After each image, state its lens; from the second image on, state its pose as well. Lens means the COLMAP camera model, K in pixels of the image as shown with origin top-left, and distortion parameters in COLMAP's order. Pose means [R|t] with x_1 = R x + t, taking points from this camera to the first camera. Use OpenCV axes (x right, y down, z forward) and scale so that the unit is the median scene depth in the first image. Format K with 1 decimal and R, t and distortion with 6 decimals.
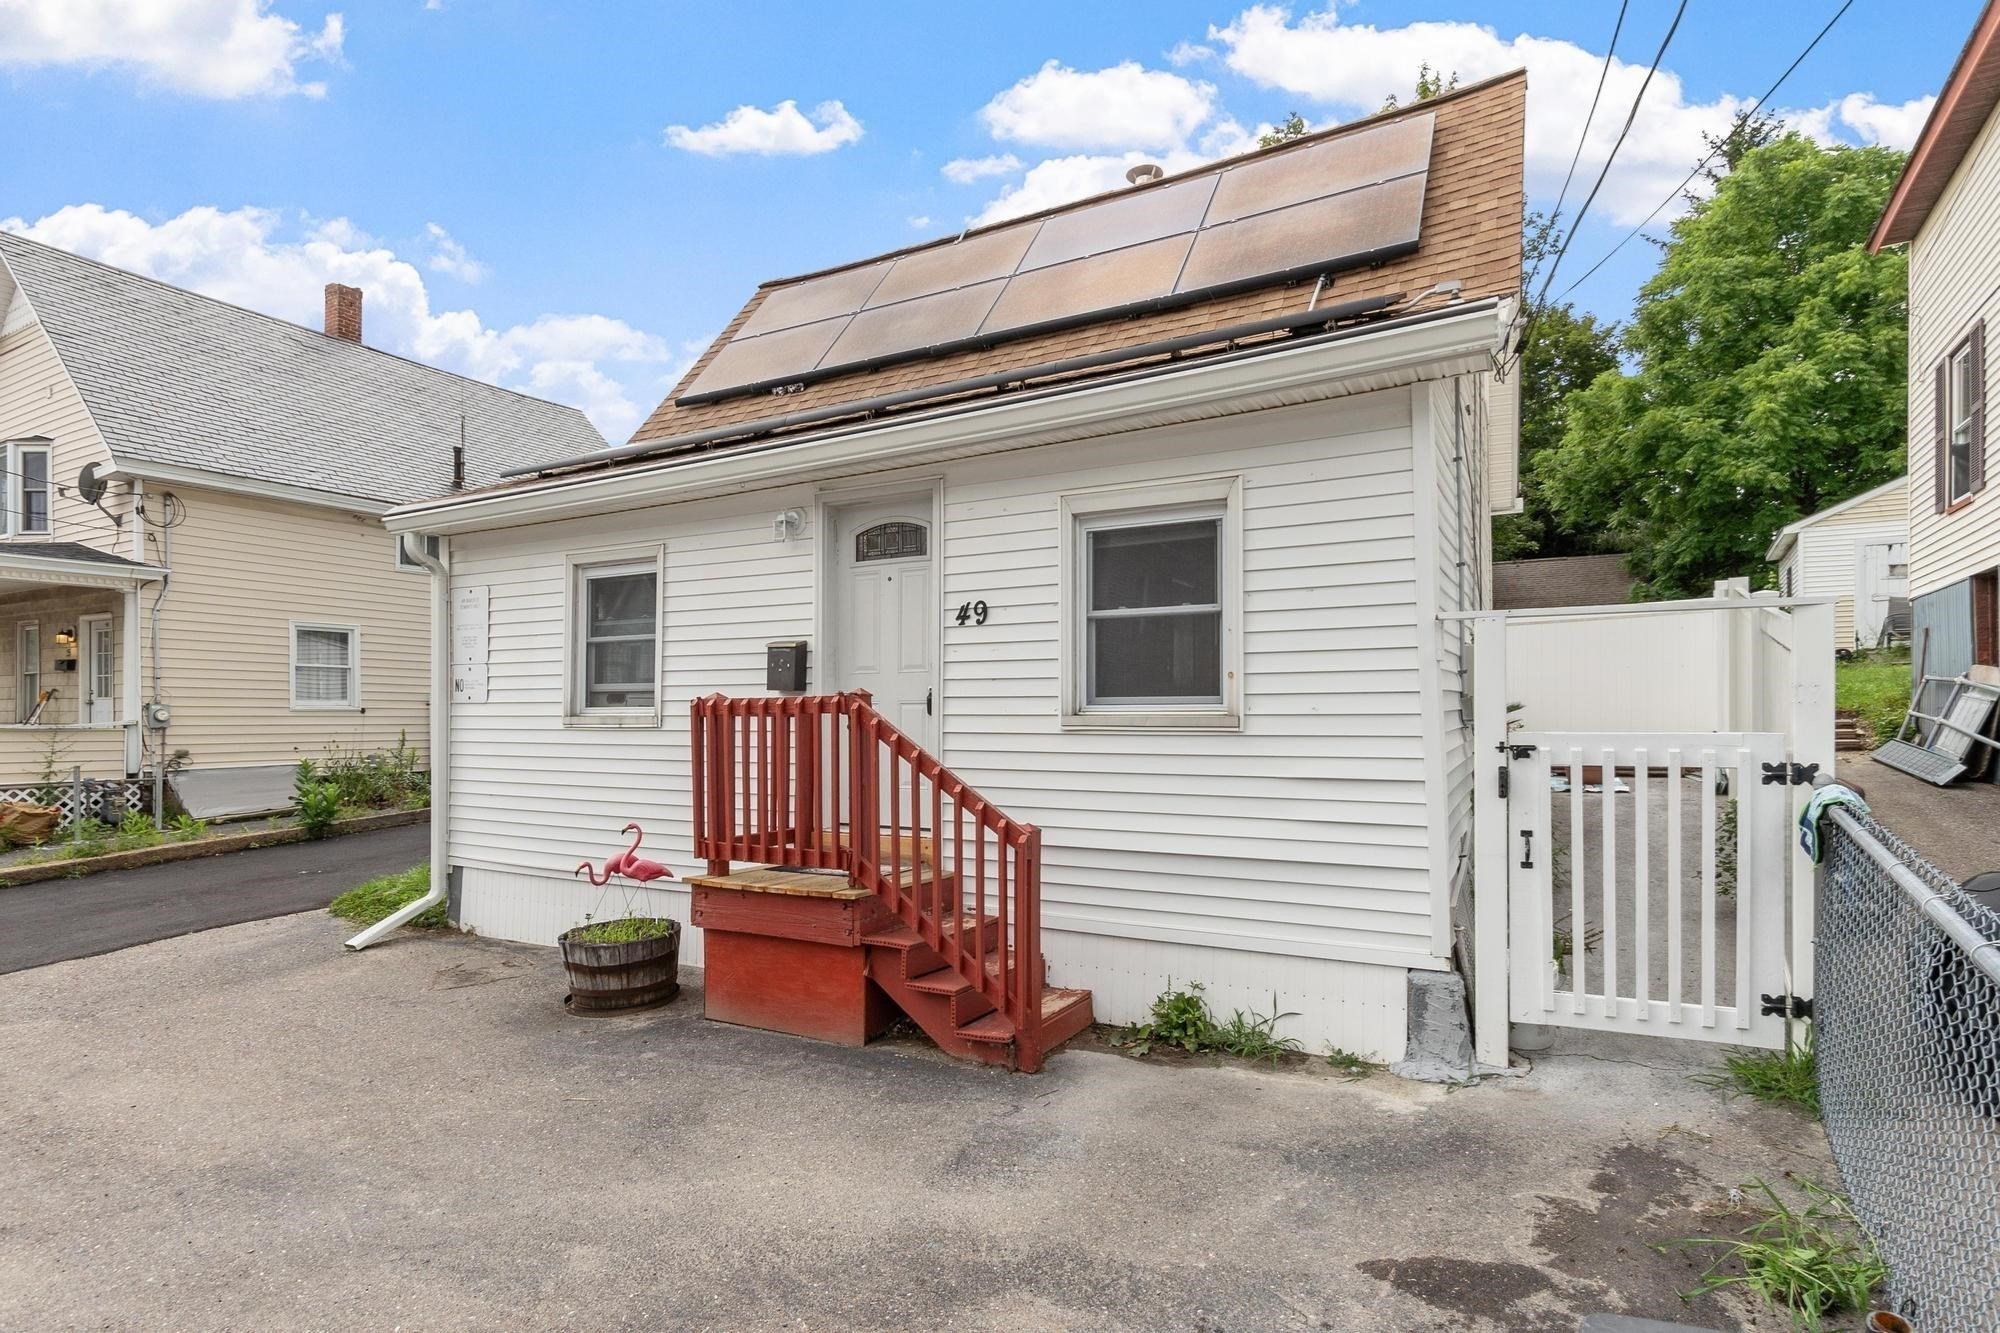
lens RADIAL K [[977.2, 0, 1007.9], [0, 977.2, 668.3], [0, 0, 1]] dist [0.002794, -0.000642]
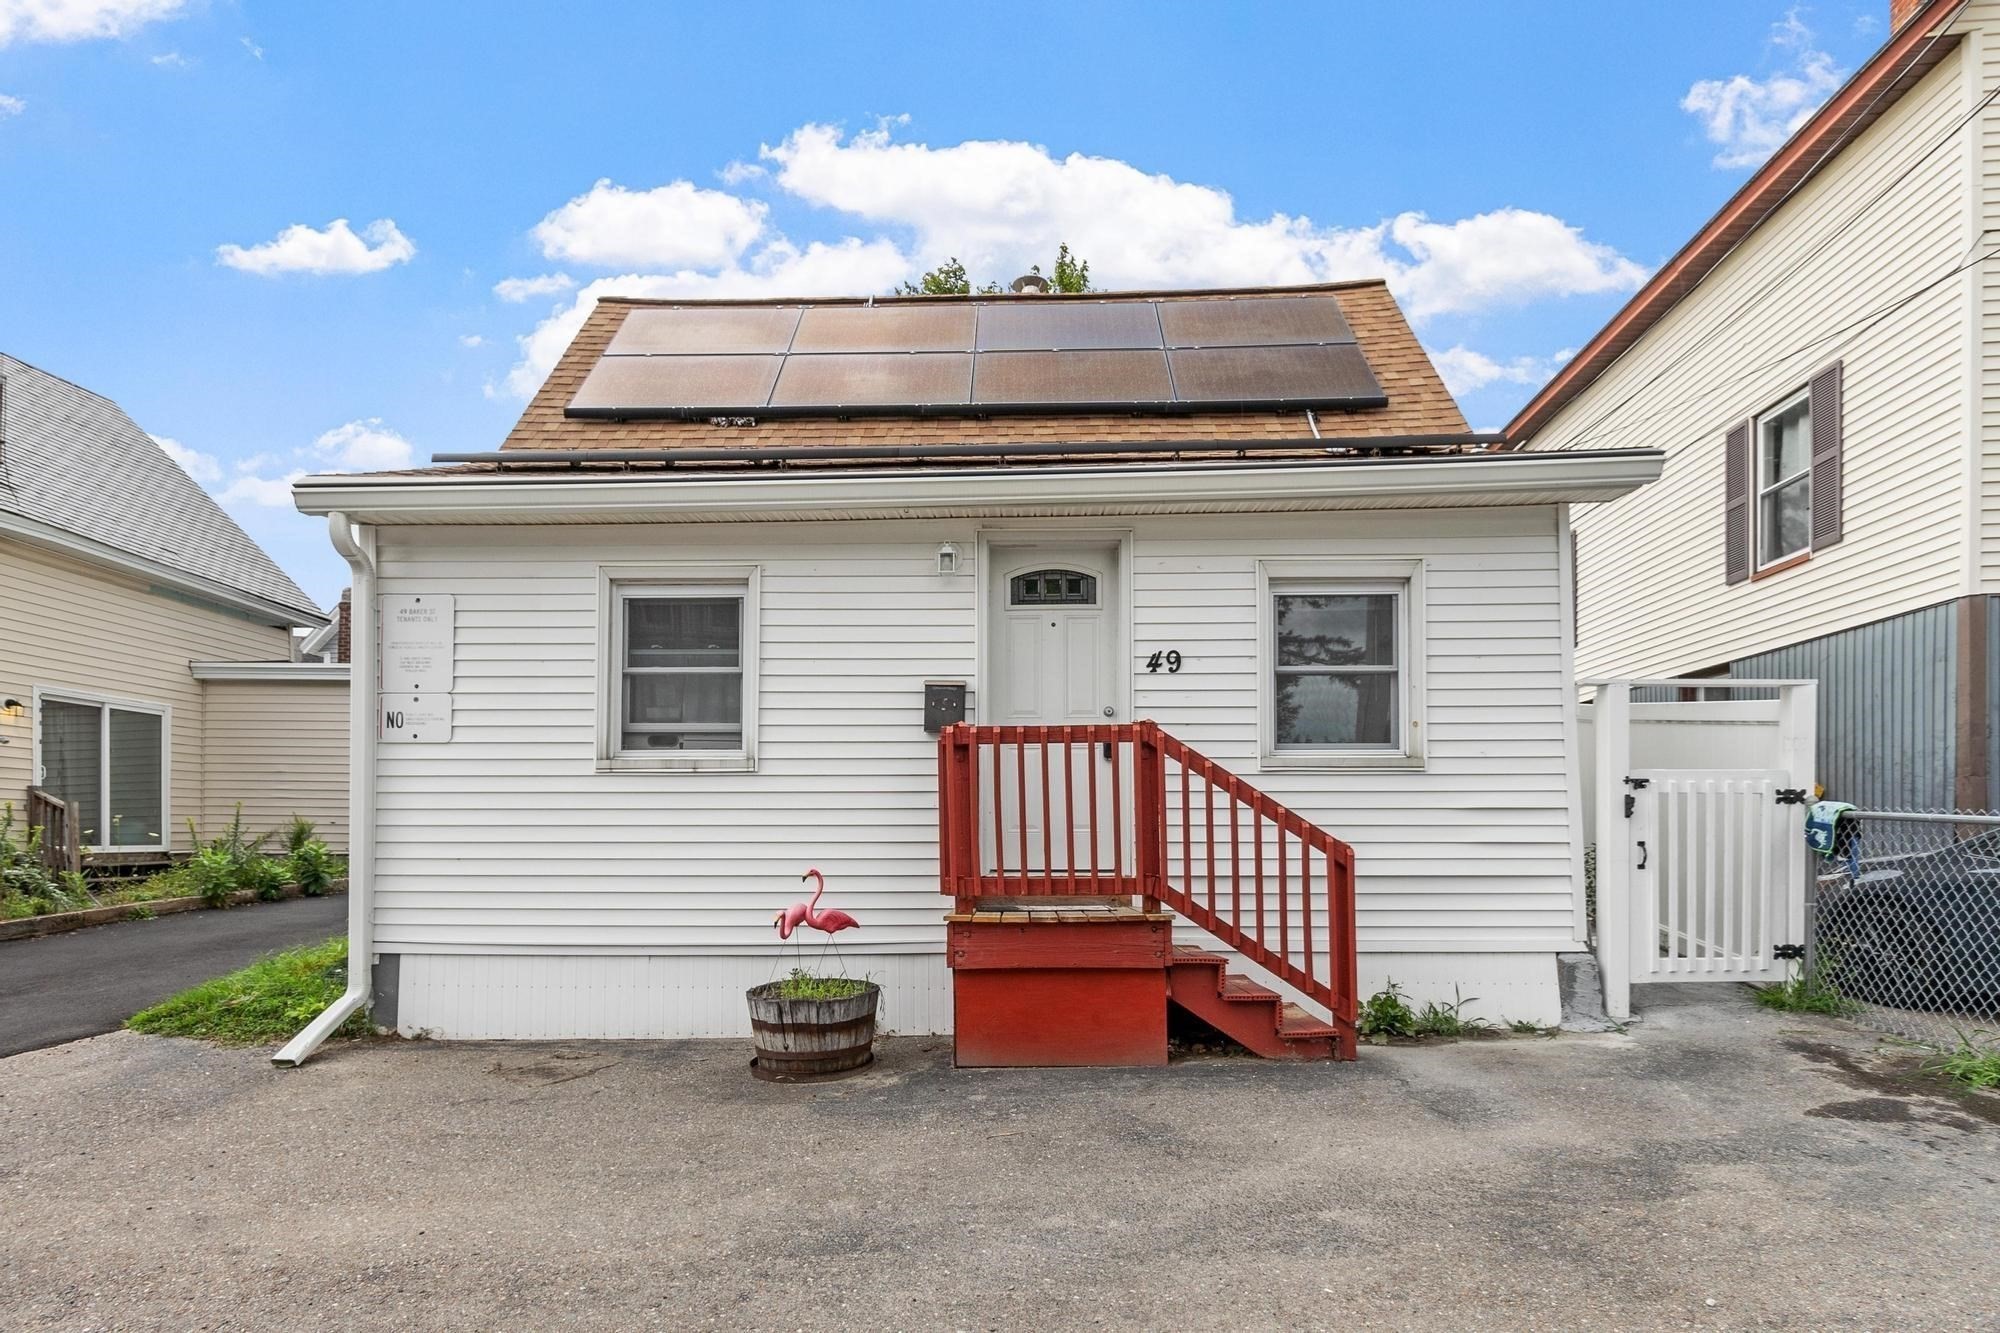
lens RADIAL K [[981.9, 0, 995.1], [0, 981.9, 780.4], [0, 0, 1]] dist [-0.000223, 0.000780]
pose [[0.894833, 0.028202, 0.445509, -0.658515], [-0.022620, 0.999585, -0.017844, 0.093500], [-0.445827, 0.005890, 0.895100, 0.131176]]
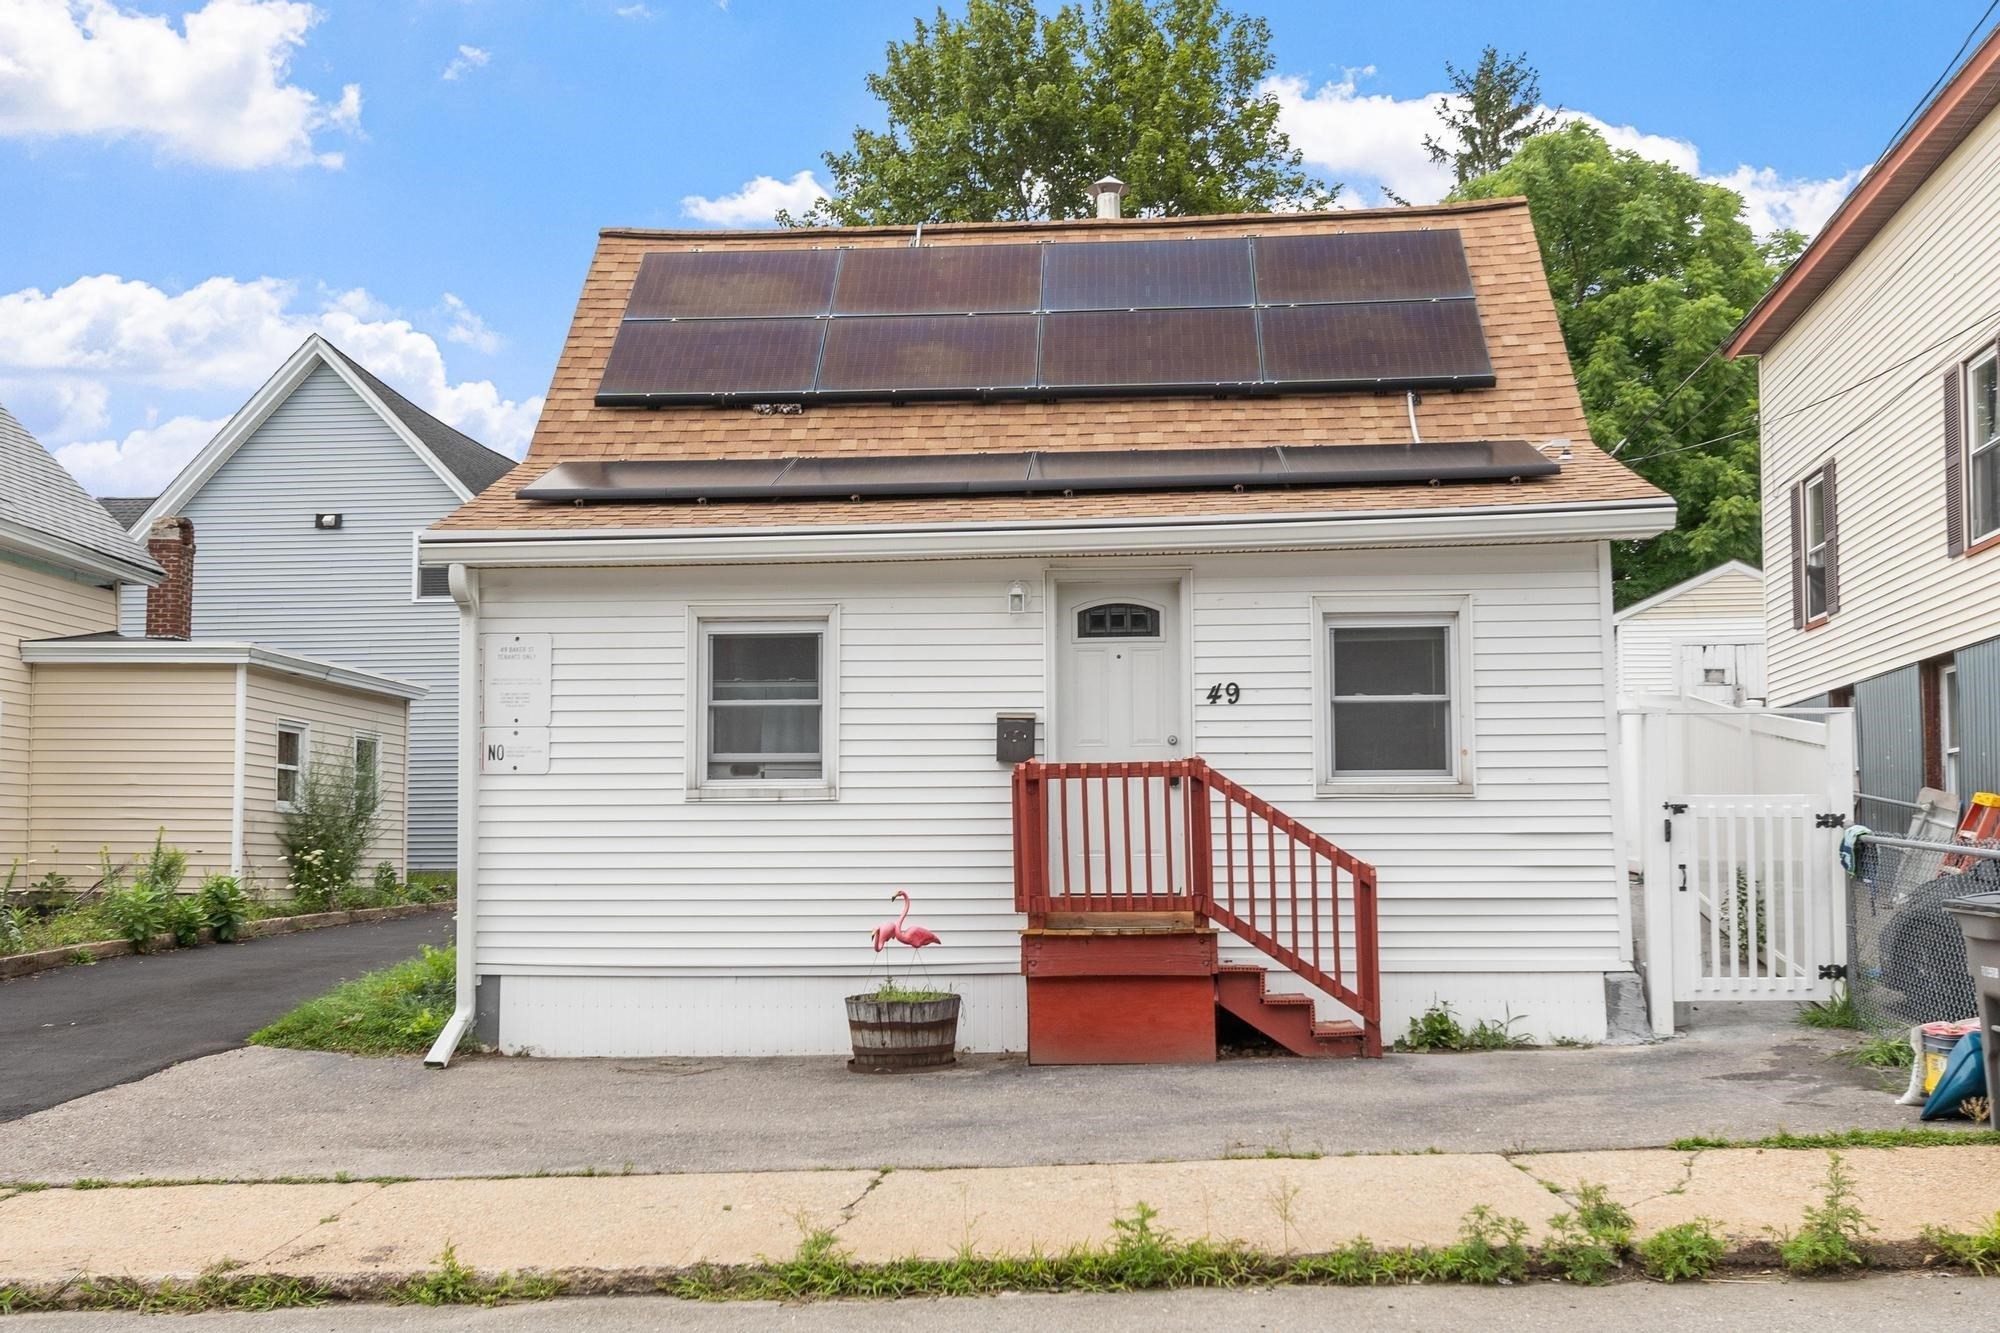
lens RADIAL K [[1847.7, 0, 999.9], [0, 1847.7, 631.3], [0, 0, 1]] dist [0.014506, -0.009968]
pose [[0.913962, 0.053195, 0.402299, -1.099636], [-0.018158, 0.995739, -0.090411, 0.066699], [-0.405394, 0.075327, 0.911033, -0.801365]]
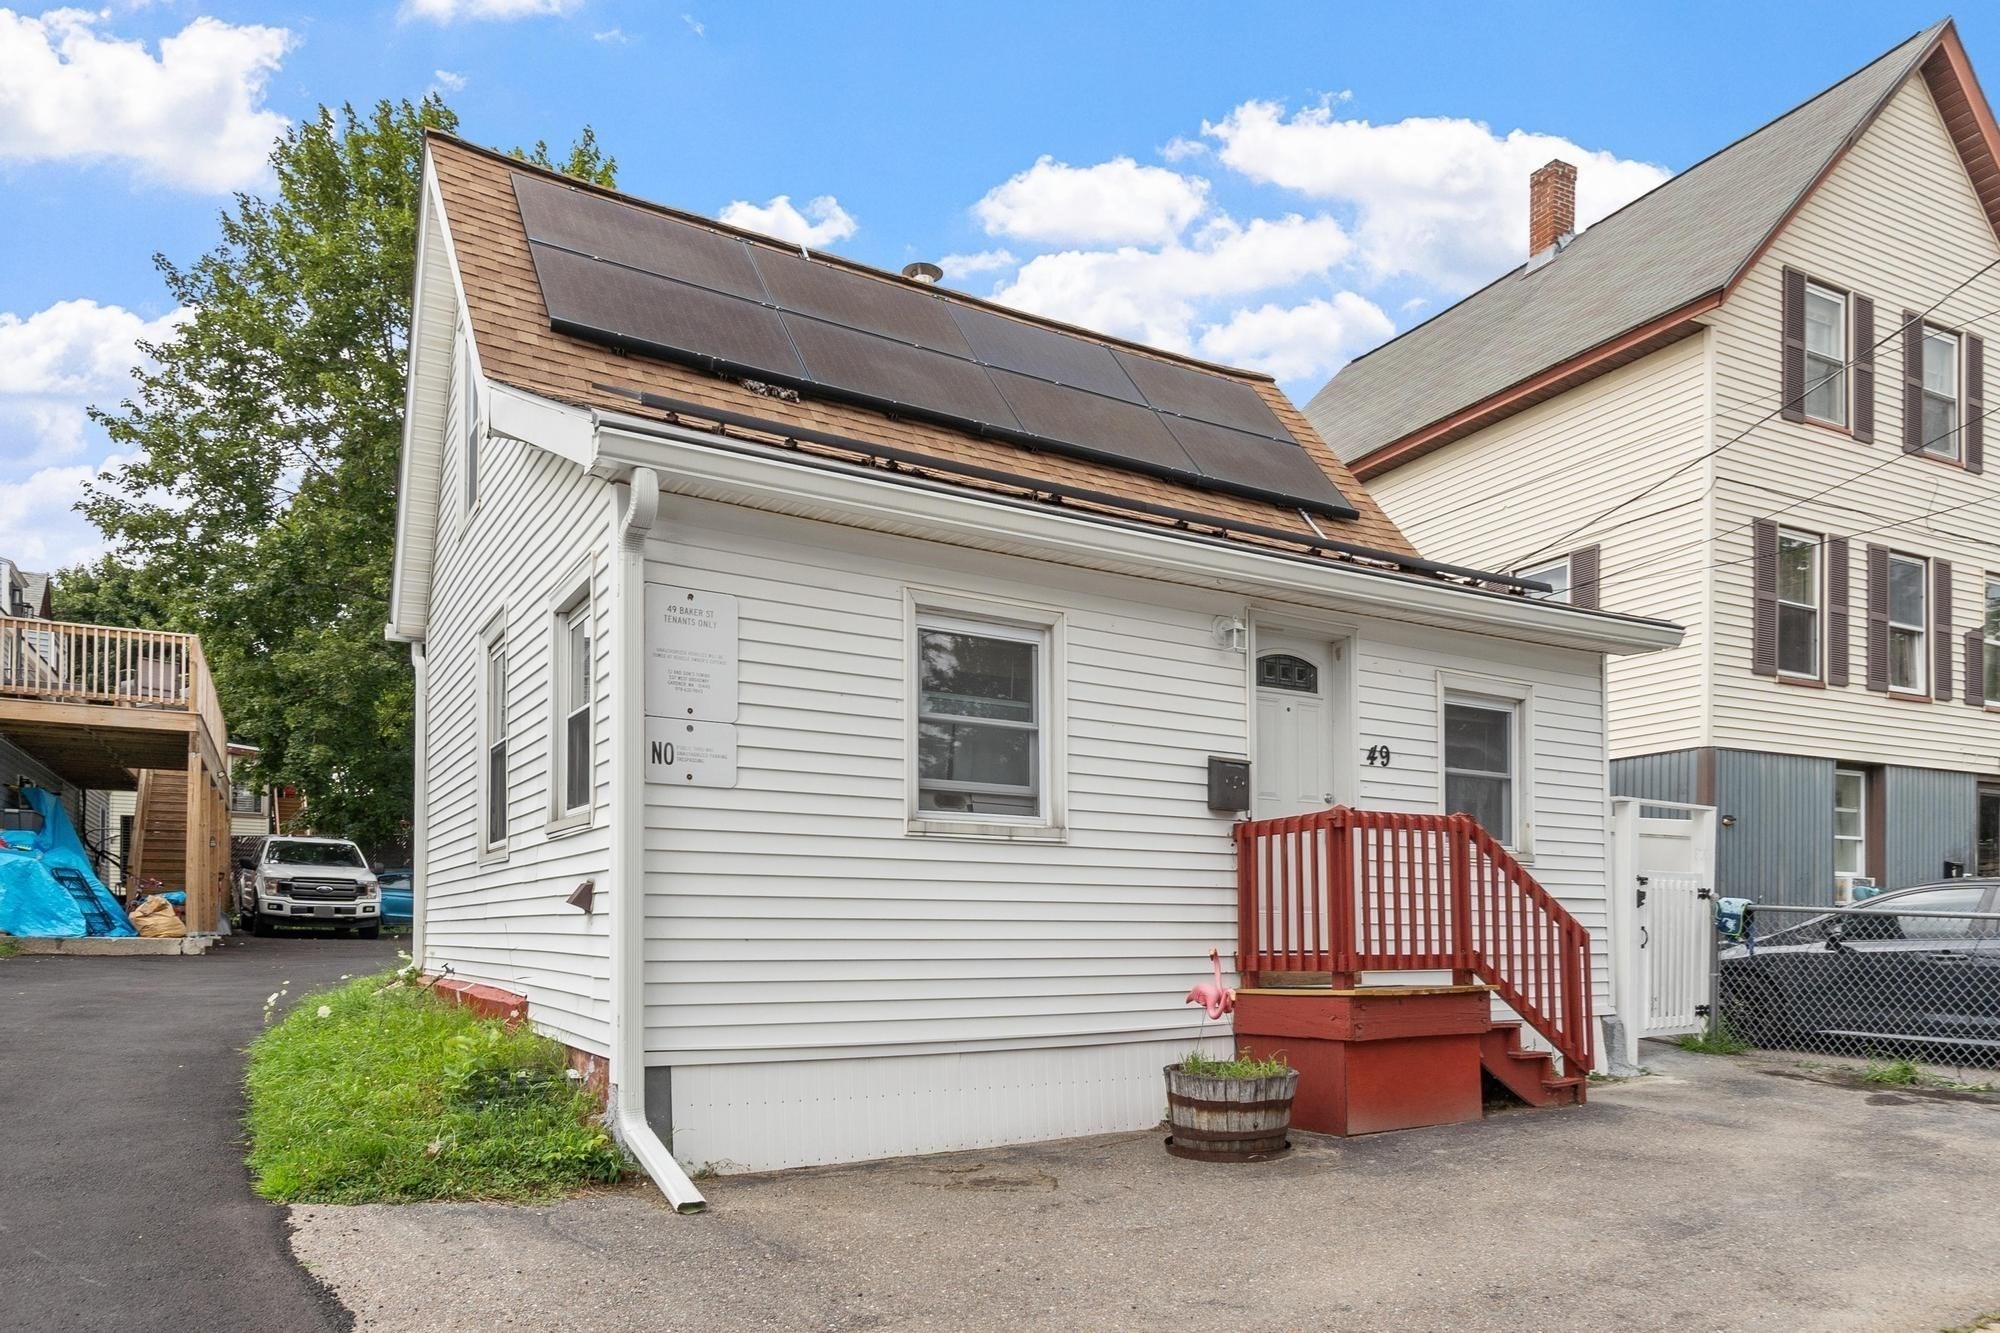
lens RADIAL K [[1336.4, 0, 999.6], [0, 1336.4, 838.4], [0, 0, 1]] dist [0.006980, 0.001341]
pose [[0.499701, 0.065957, 0.863683, -1.559470], [-0.045362, 0.997721, -0.049948, 0.134225], [-0.865010, -0.014219, 0.501554, 0.593243]]
